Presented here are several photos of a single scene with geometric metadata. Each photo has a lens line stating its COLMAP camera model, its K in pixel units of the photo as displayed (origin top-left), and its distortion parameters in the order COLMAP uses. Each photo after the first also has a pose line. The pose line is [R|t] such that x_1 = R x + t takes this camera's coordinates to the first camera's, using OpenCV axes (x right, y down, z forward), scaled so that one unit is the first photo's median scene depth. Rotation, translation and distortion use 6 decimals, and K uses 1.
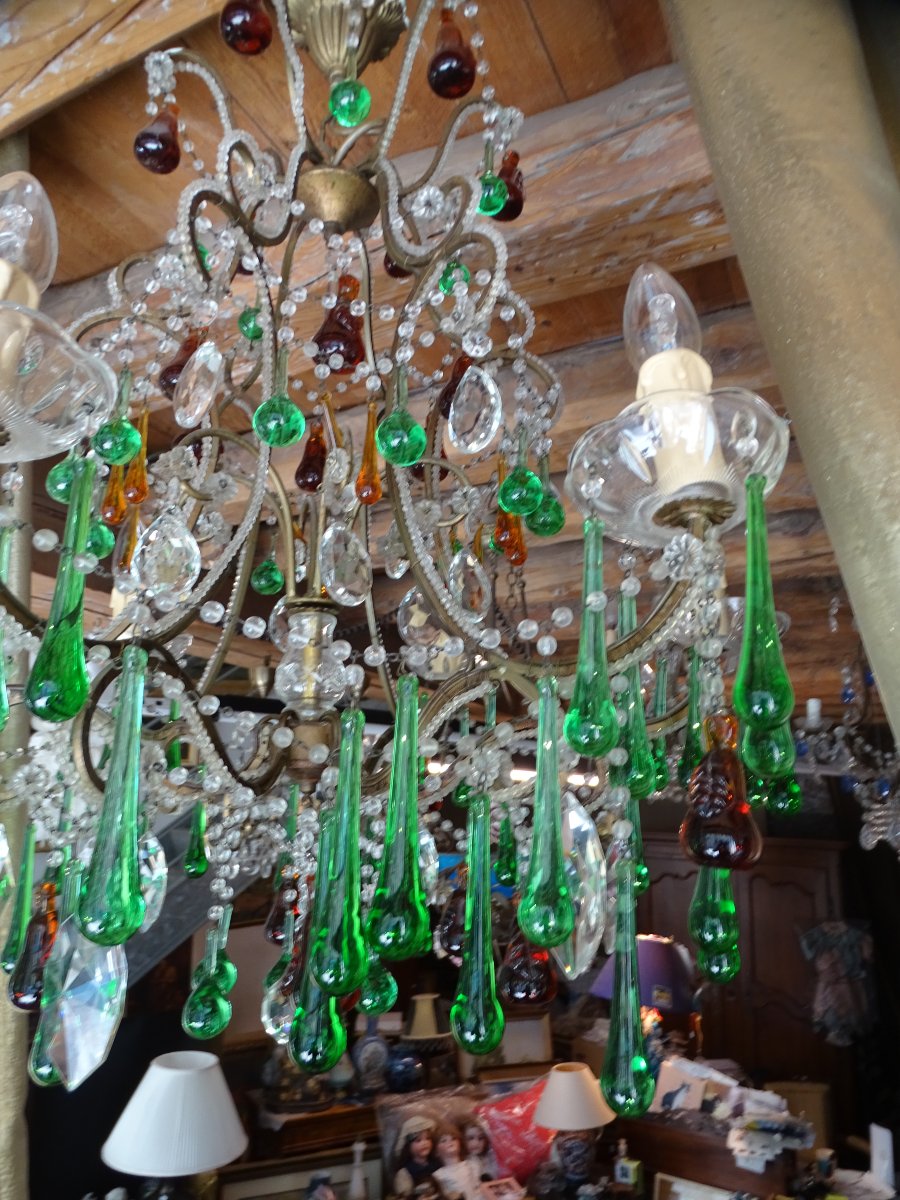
lens RADIAL K [[842.3, 0, 450.0], [0, 842.3, 600.0], [0, 0, 1]] dist [0.008929, 0.006857]
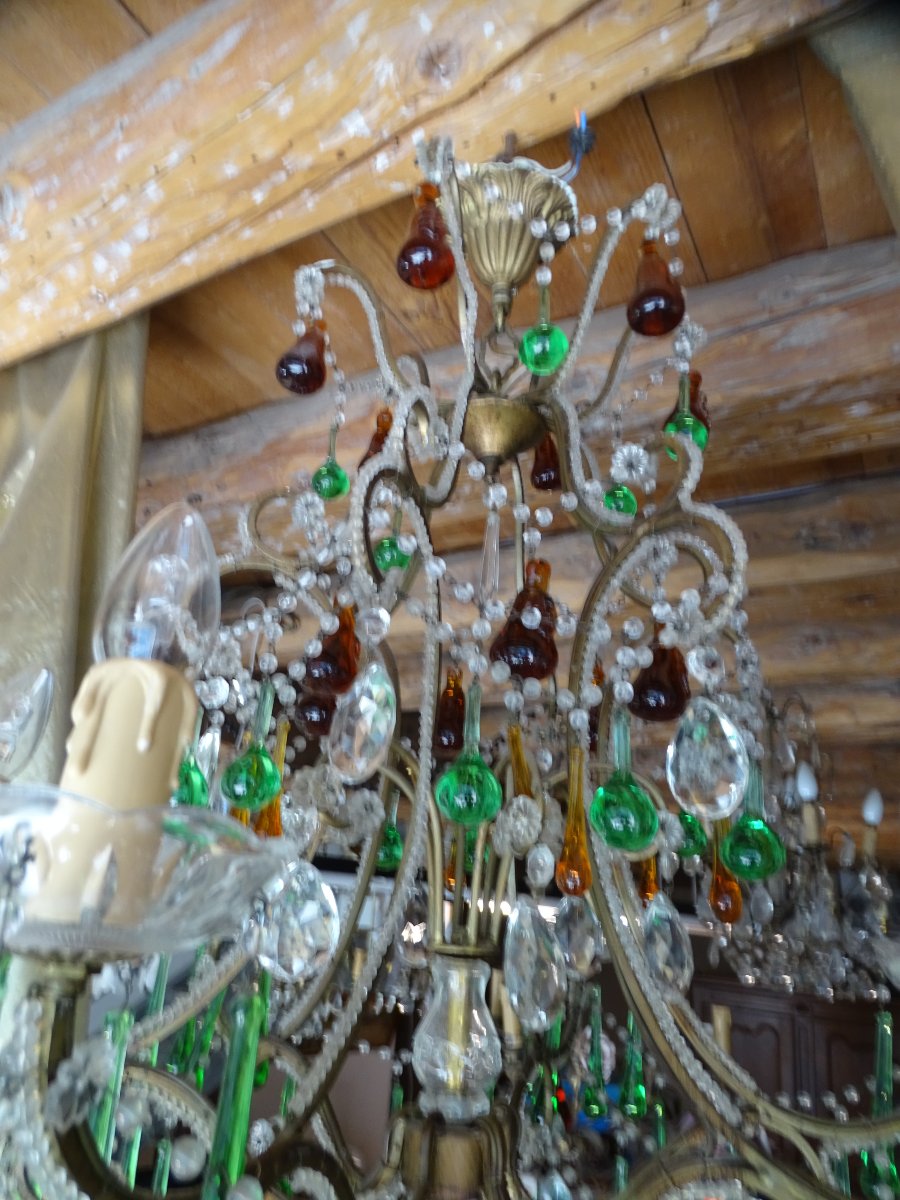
lens RADIAL K [[854.4, 0, 450.0], [0, 854.4, 600.0], [0, 0, 1]] dist [-0.000920, -0.000655]
pose [[0.996933, 0.046320, -0.063074, -0.122161], [-0.053358, 0.991942, -0.114905, -0.198453], [0.057244, 0.117918, 0.991372, 0.148615]]
